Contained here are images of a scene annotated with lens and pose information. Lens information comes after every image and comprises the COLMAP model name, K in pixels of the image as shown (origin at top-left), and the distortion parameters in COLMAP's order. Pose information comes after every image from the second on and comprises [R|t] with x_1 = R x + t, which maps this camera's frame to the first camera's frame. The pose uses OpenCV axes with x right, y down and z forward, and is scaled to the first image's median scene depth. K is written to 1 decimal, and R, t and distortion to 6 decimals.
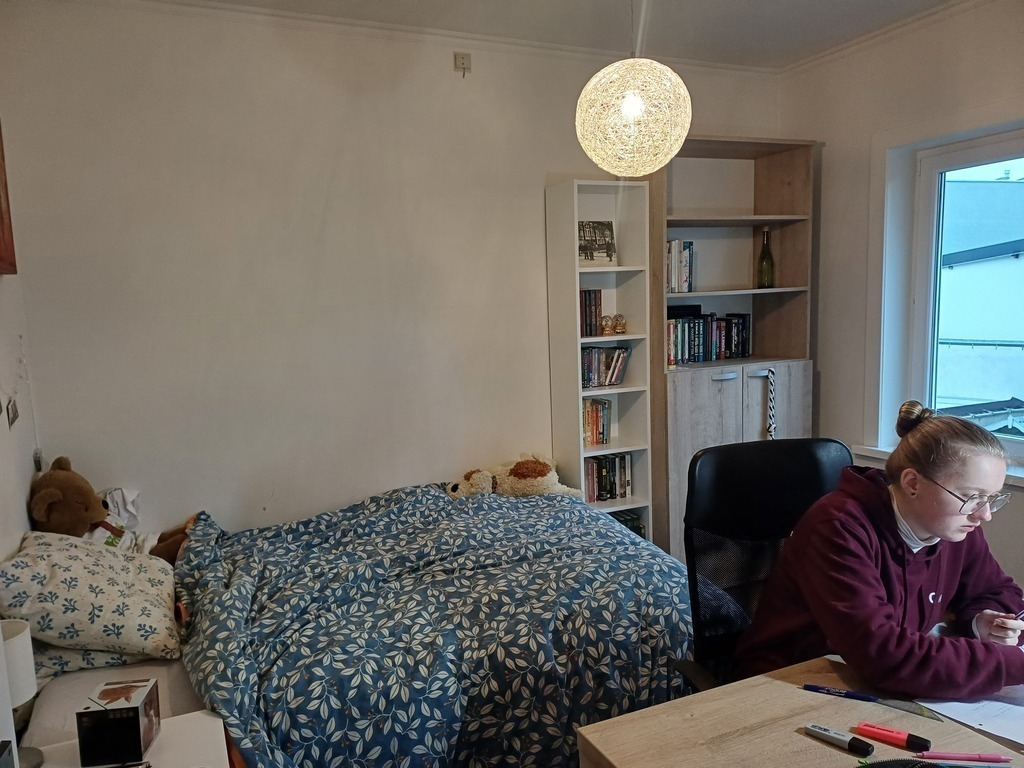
lens RADIAL K [[748.9, 0, 494.4], [0, 748.9, 391.8], [0, 0, 1]] dist [0.082645, -0.062994]
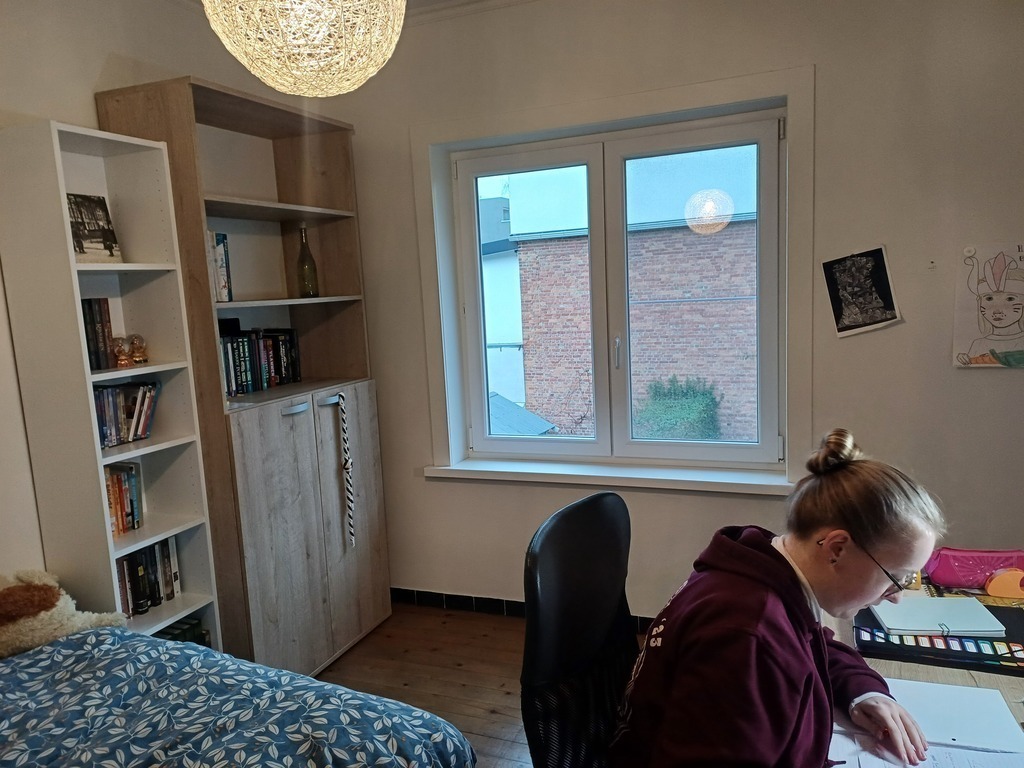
lens RADIAL K [[748.9, 0, 494.4], [0, 748.9, 391.8], [0, 0, 1]] dist [0.082645, -0.062994]
pose [[0.717338, -0.096338, 0.690033, -0.080967], [0.109537, 0.993672, 0.024858, -0.033911], [-0.688061, 0.057753, 0.723351, 0.286428]]
